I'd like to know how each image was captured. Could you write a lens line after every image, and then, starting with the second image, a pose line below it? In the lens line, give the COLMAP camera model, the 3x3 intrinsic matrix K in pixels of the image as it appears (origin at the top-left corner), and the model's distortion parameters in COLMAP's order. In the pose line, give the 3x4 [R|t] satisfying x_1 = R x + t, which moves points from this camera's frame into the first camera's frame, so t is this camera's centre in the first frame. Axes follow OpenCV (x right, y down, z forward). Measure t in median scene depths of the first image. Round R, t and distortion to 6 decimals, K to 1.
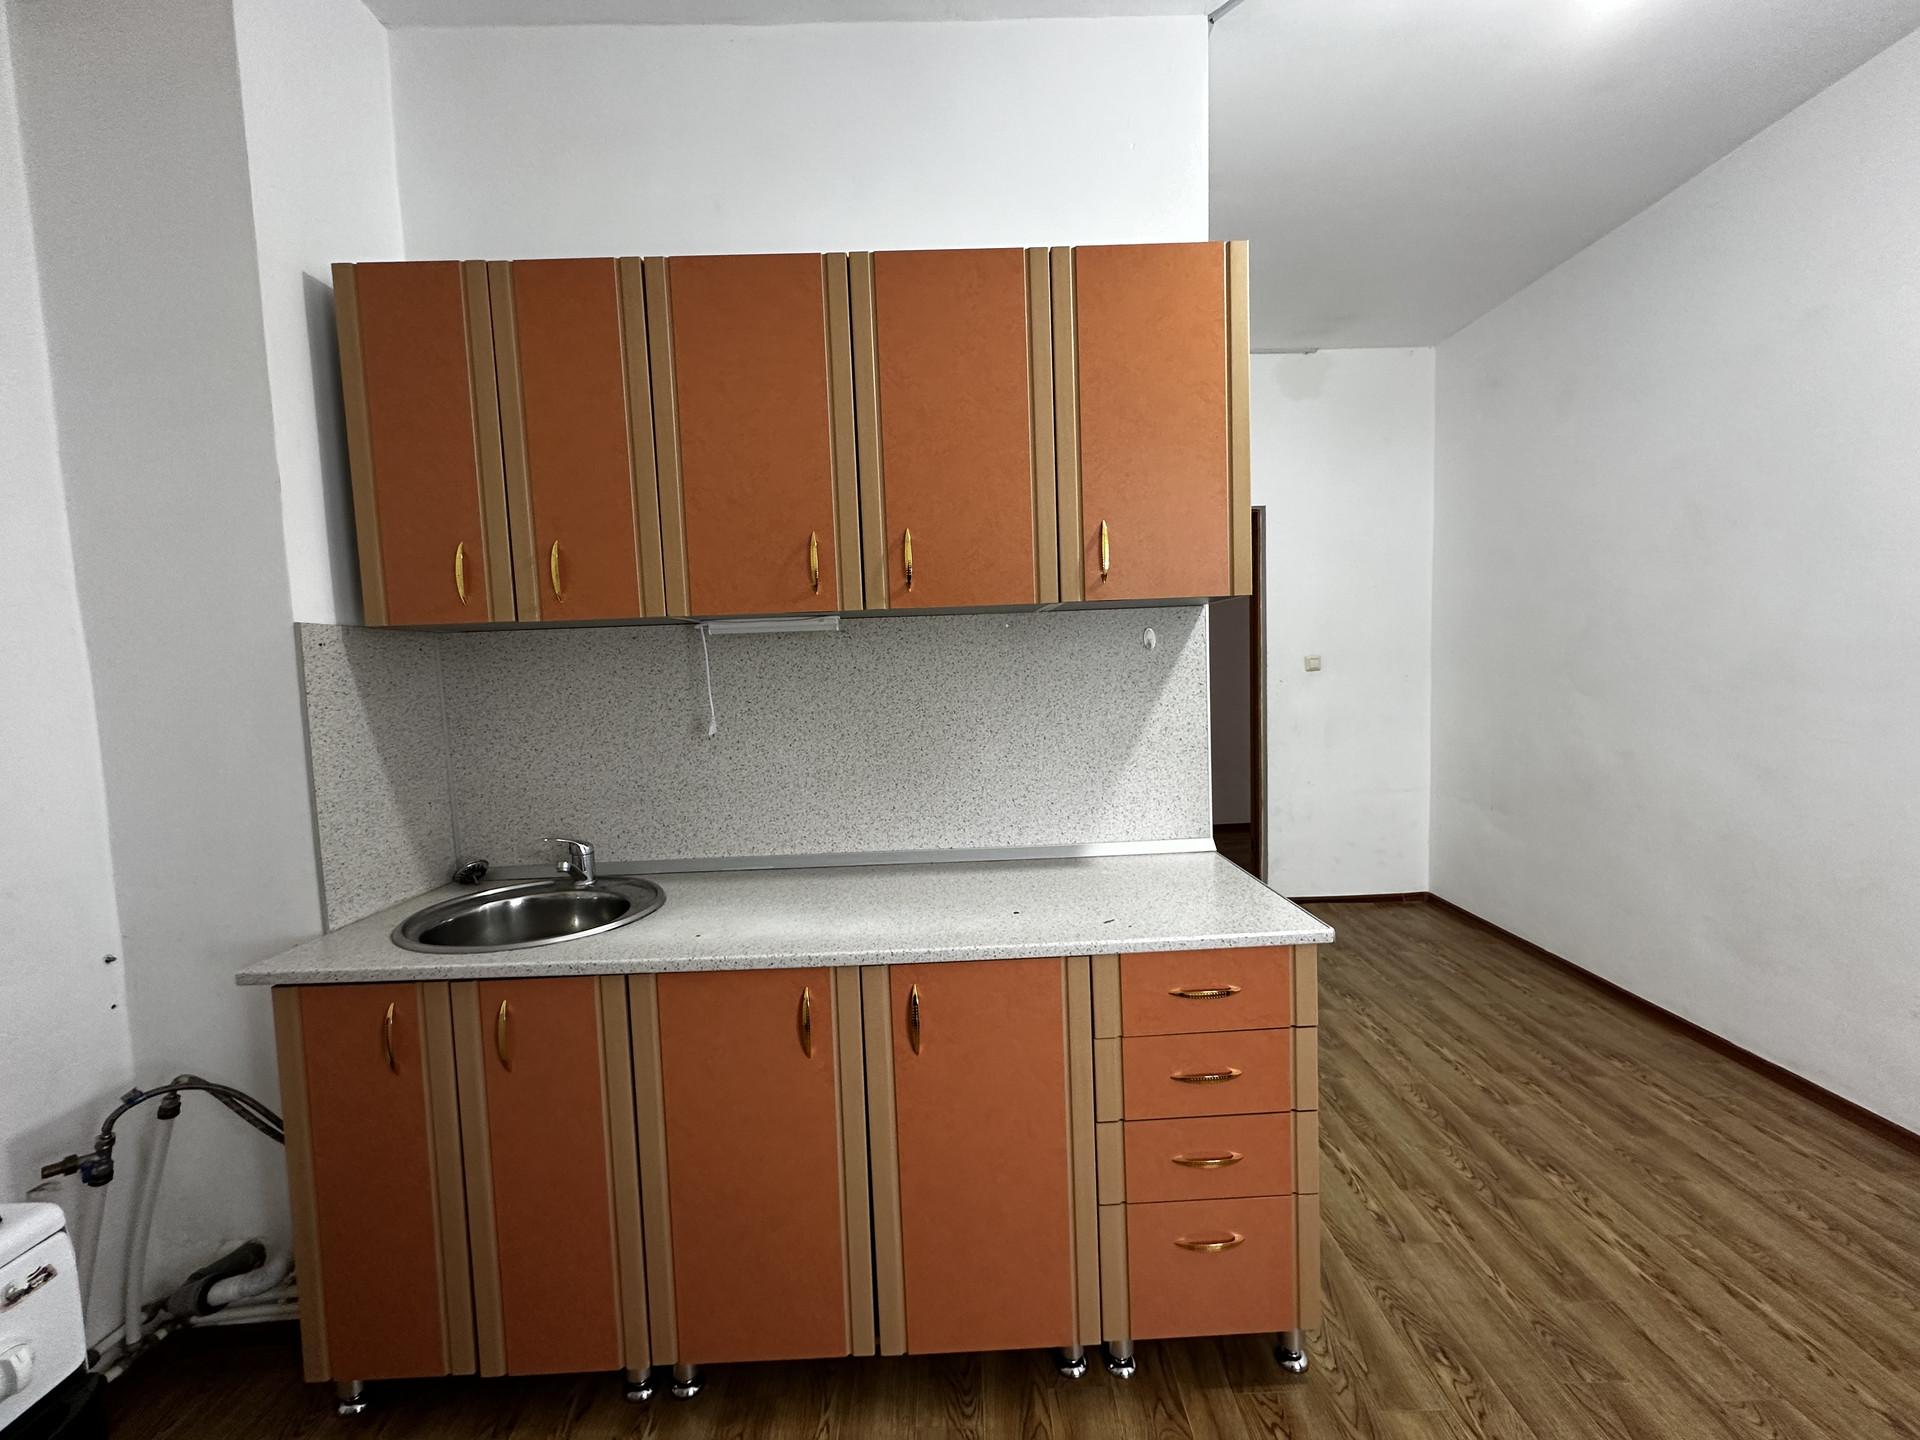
lens RADIAL K [[769.3, 0, 957.4], [0, 769.3, 719.2], [0, 0, 1]] dist [0.001146, 0.000213]
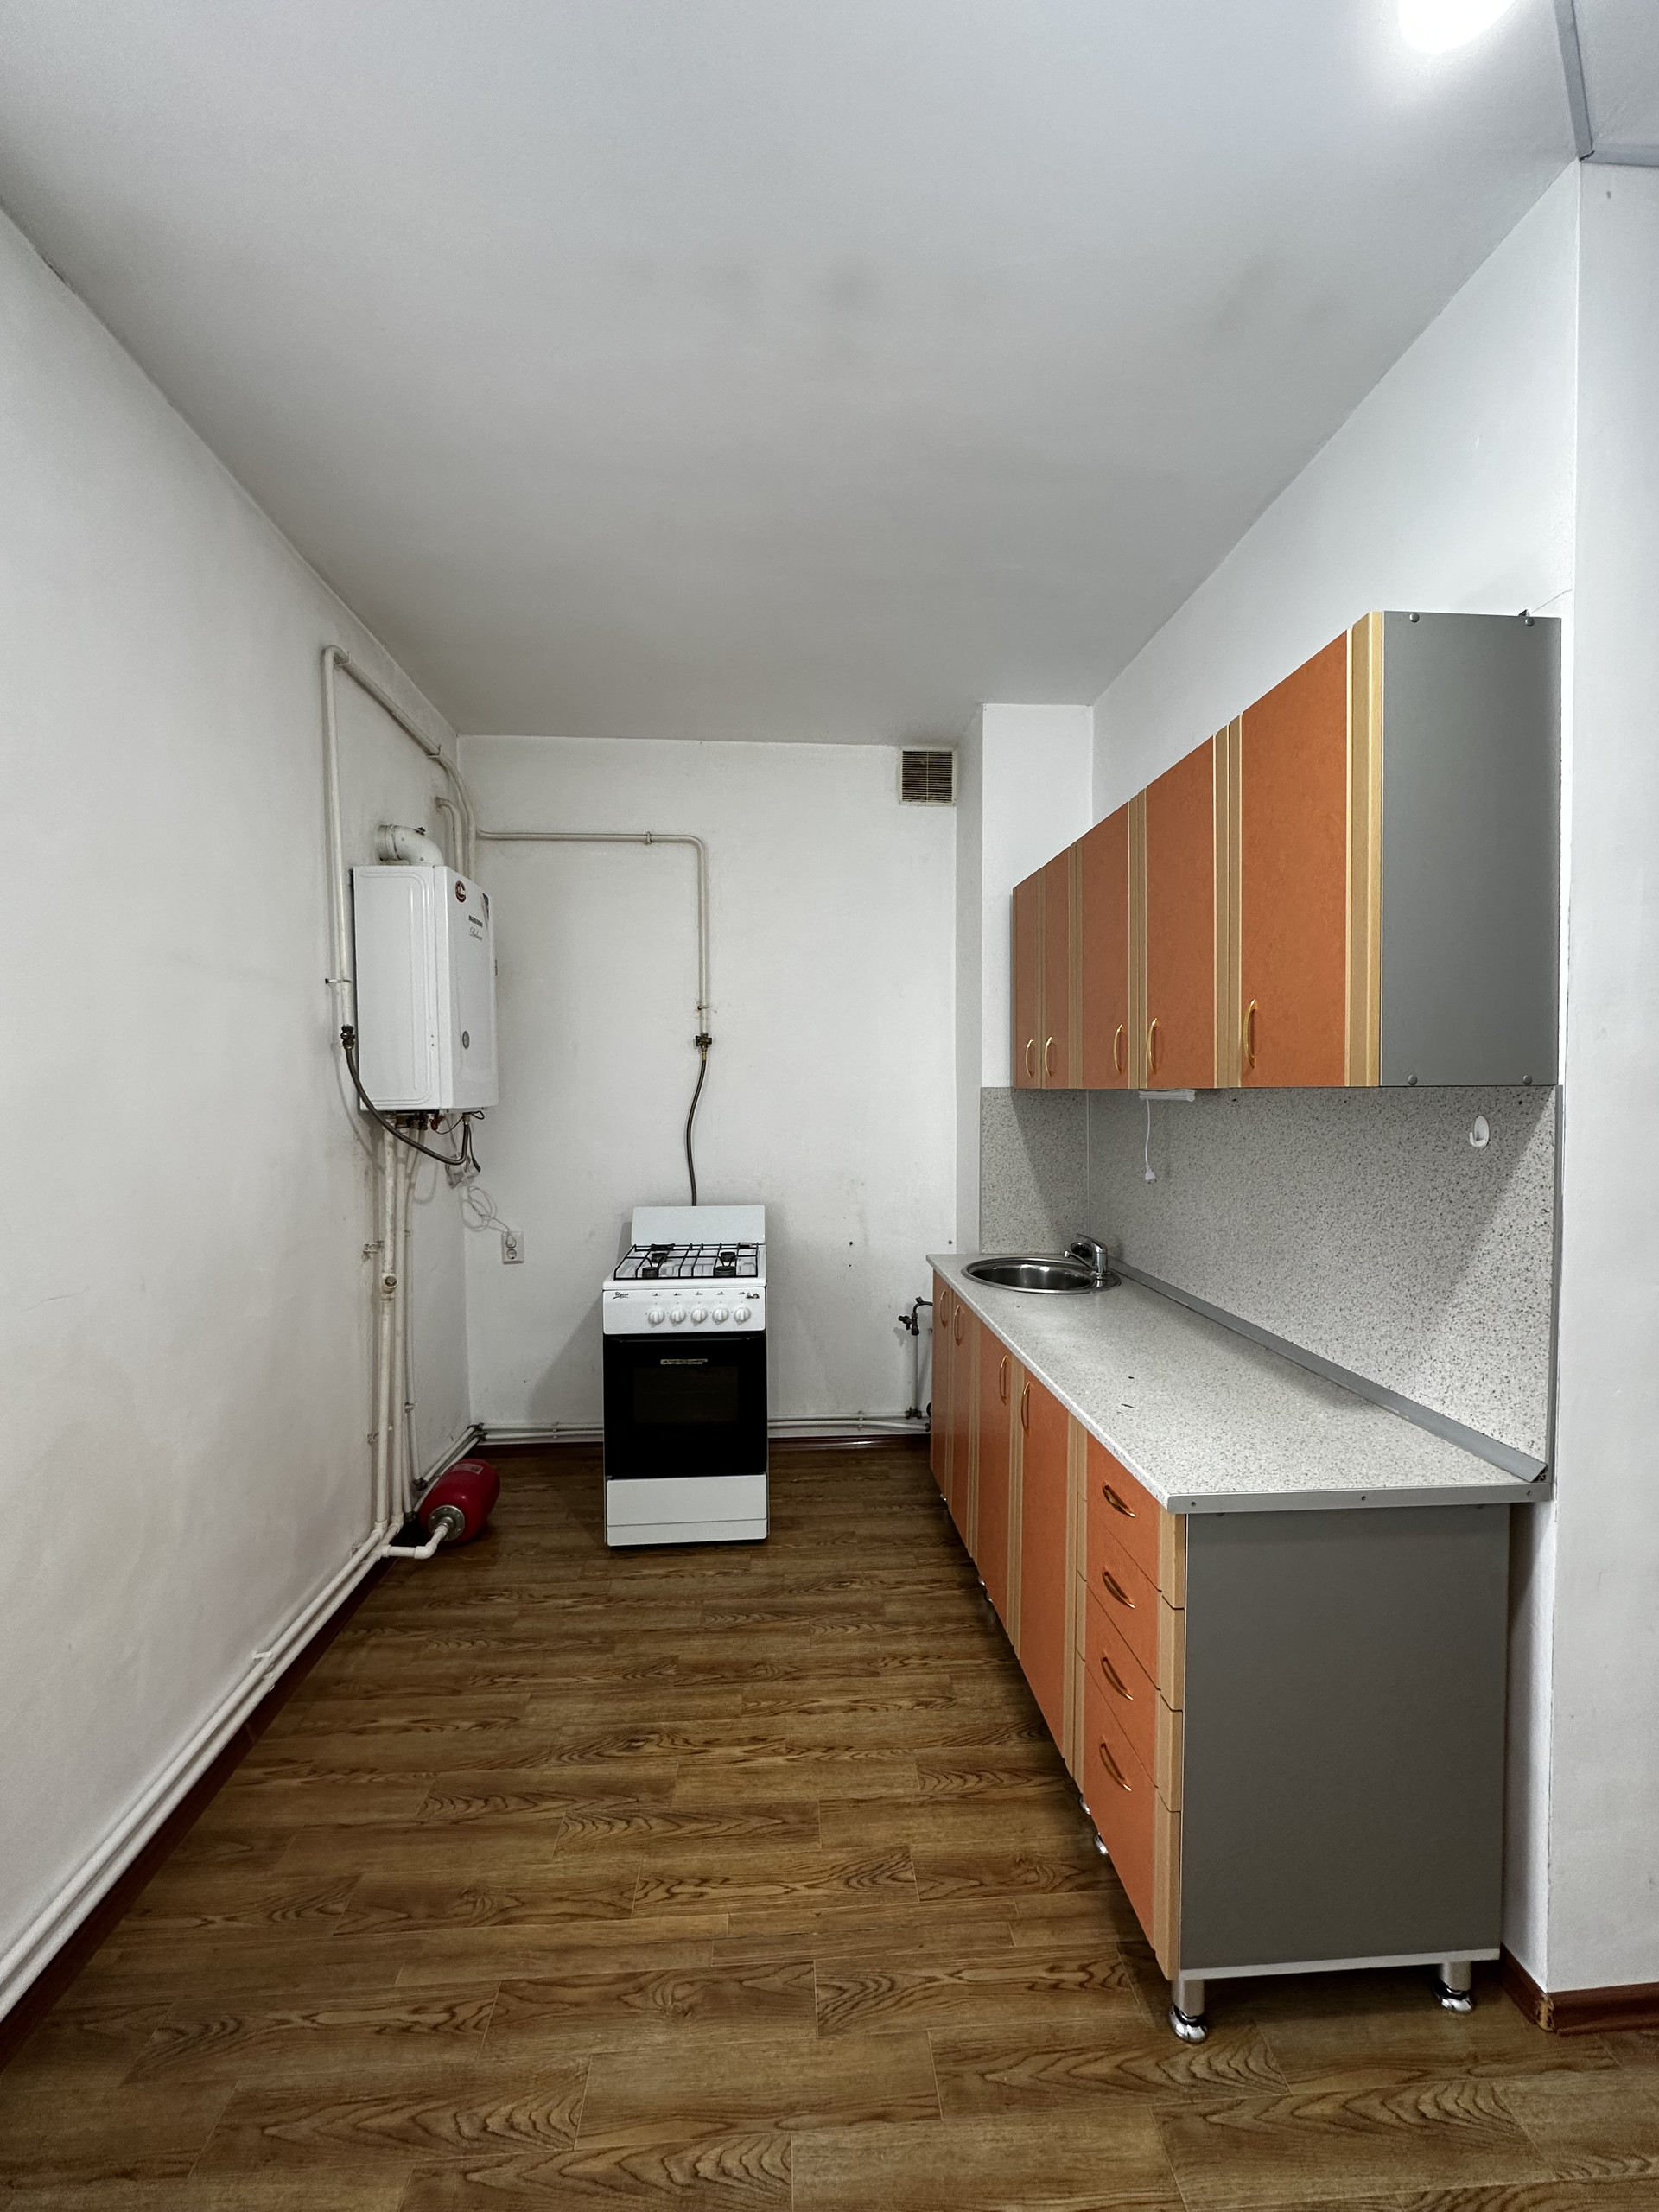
lens RADIAL K [[886.3, 0, 843.5], [0, 886.3, 1107.2], [0, 0, 1]] dist [0.001146, 0.000213]
pose [[0.070285, 0.056397, -0.995931, 0.977670], [-0.074645, 0.995899, 0.051128, -0.122370], [0.994730, 0.070748, 0.074207, 0.374381]]
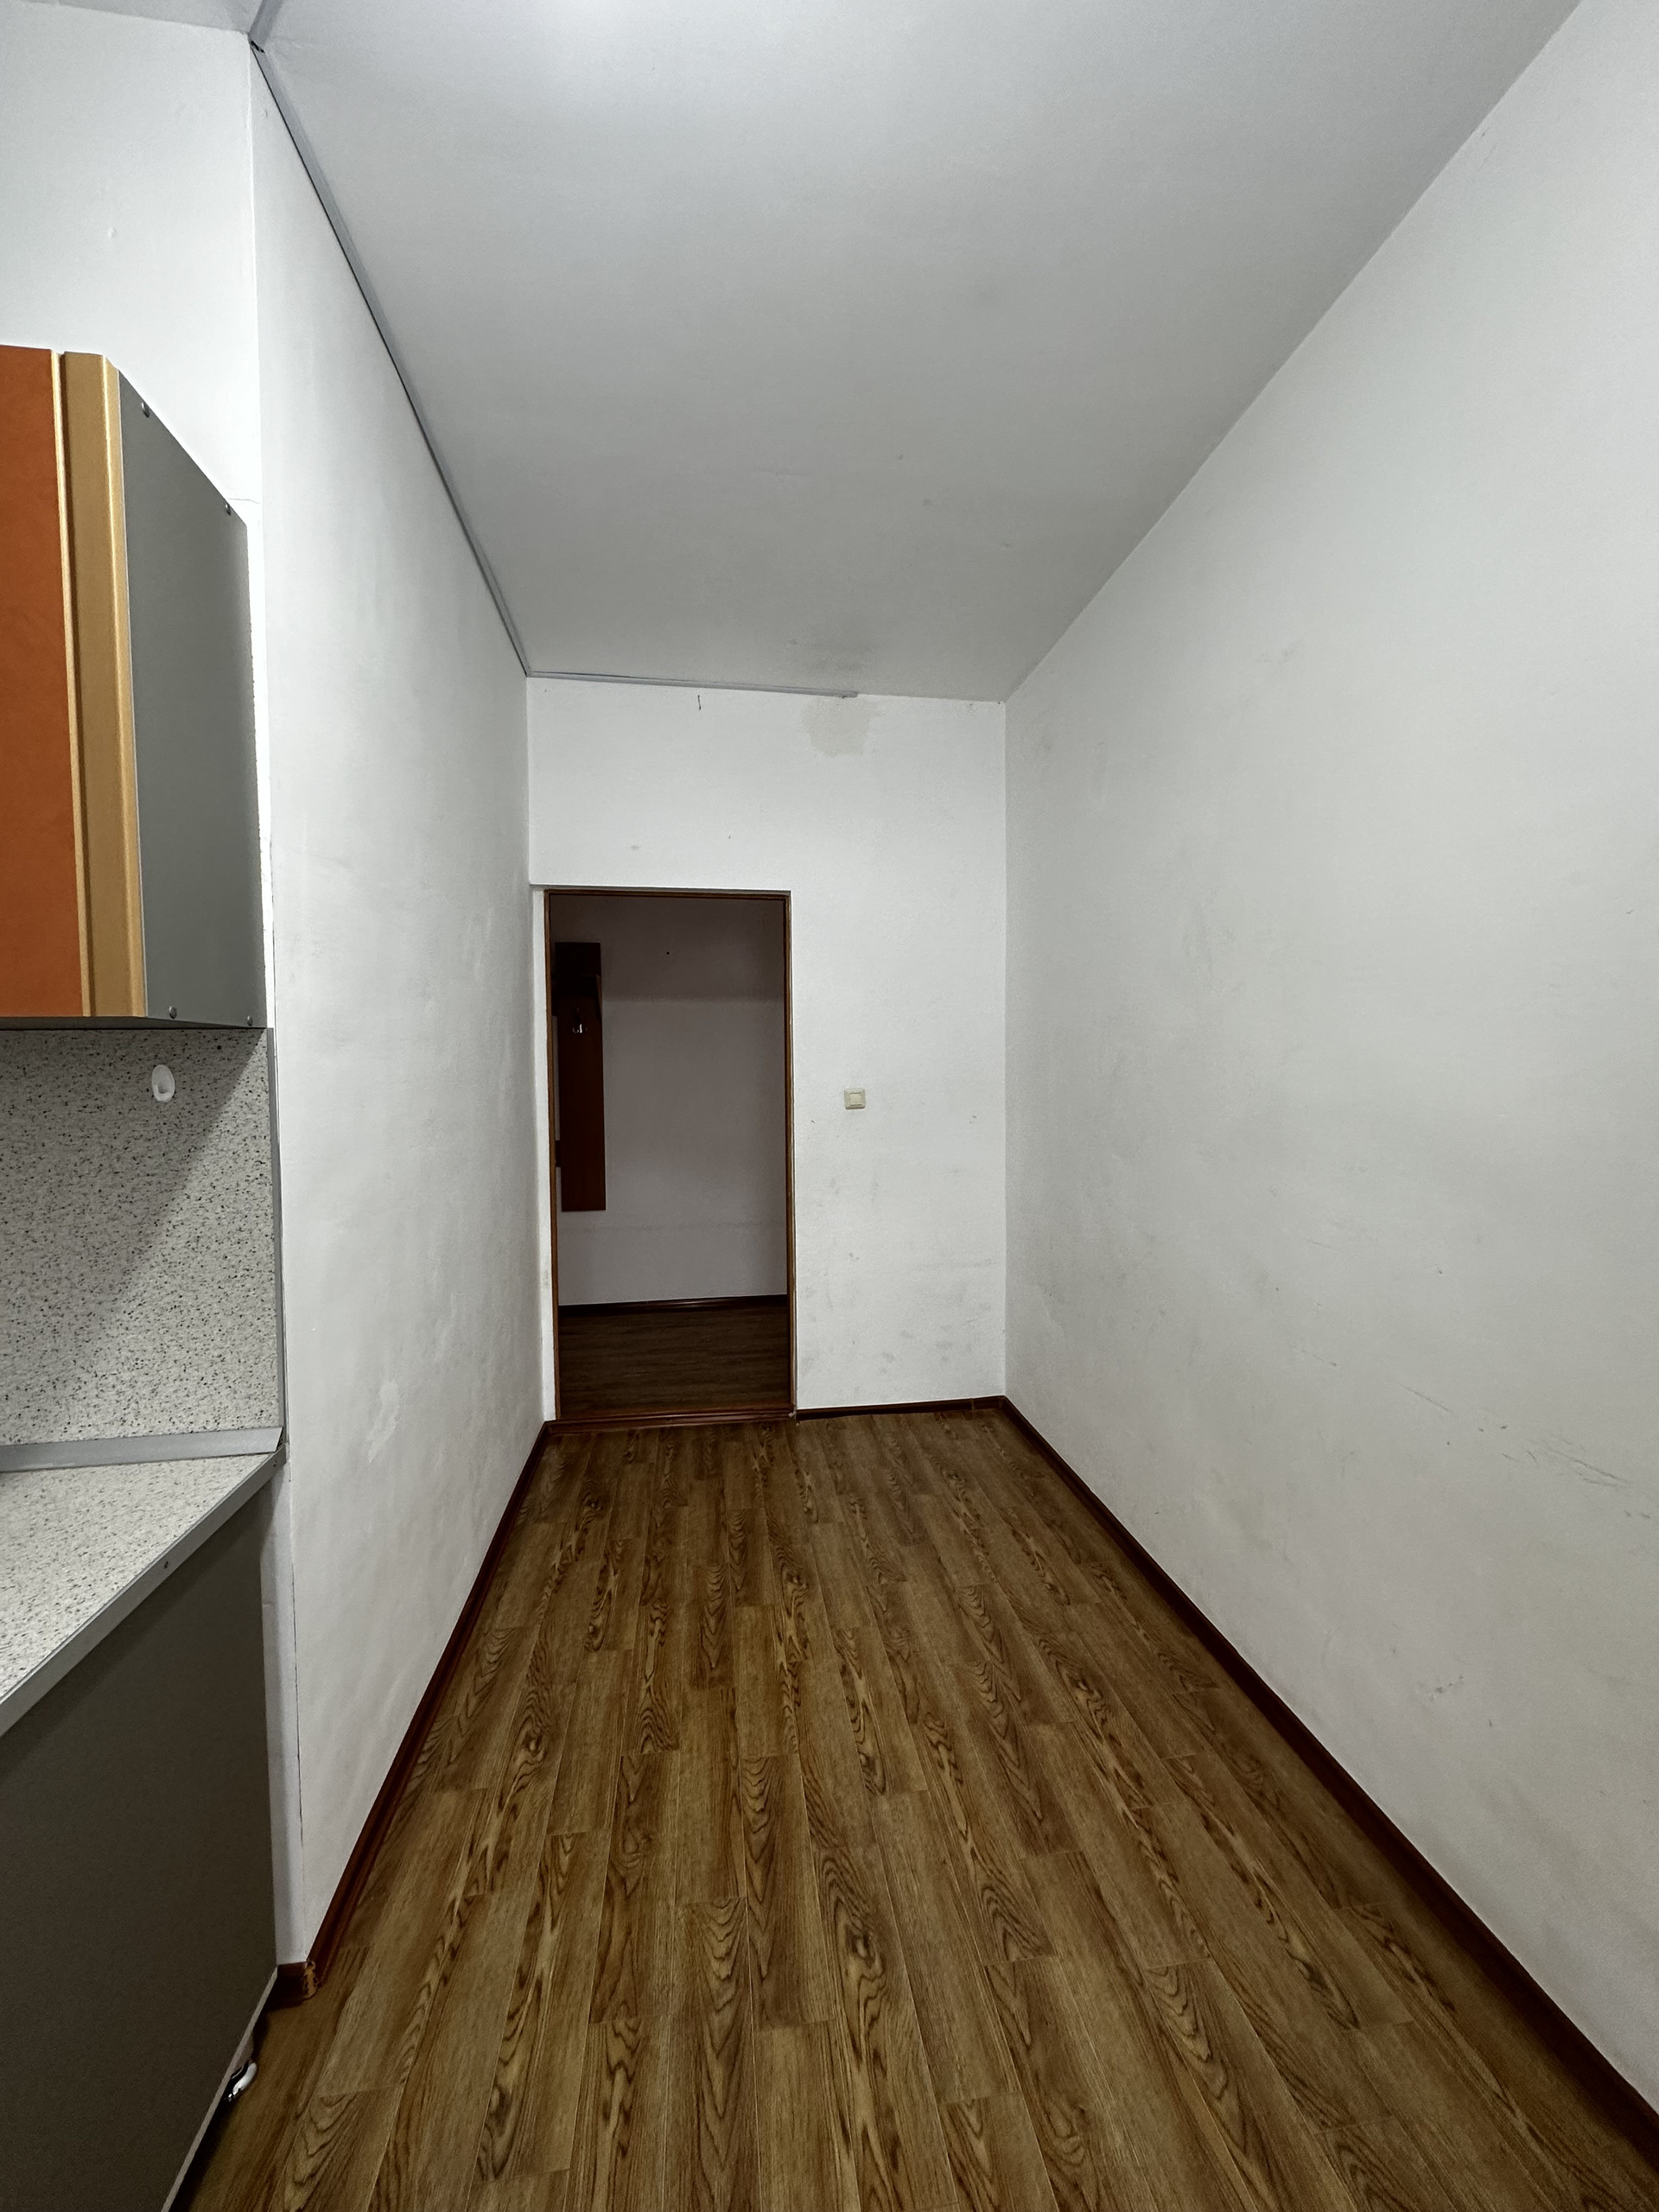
lens RADIAL K [[886.3, 0, 818.6], [0, 886.3, 1106.6], [0, 0, 1]] dist [0.001146, 0.000213]
pose [[0.991384, 0.019060, 0.129594, 0.642588], [-0.014733, 0.999304, -0.034267, -0.070503], [-0.130157, 0.032063, 0.990975, 0.275581]]
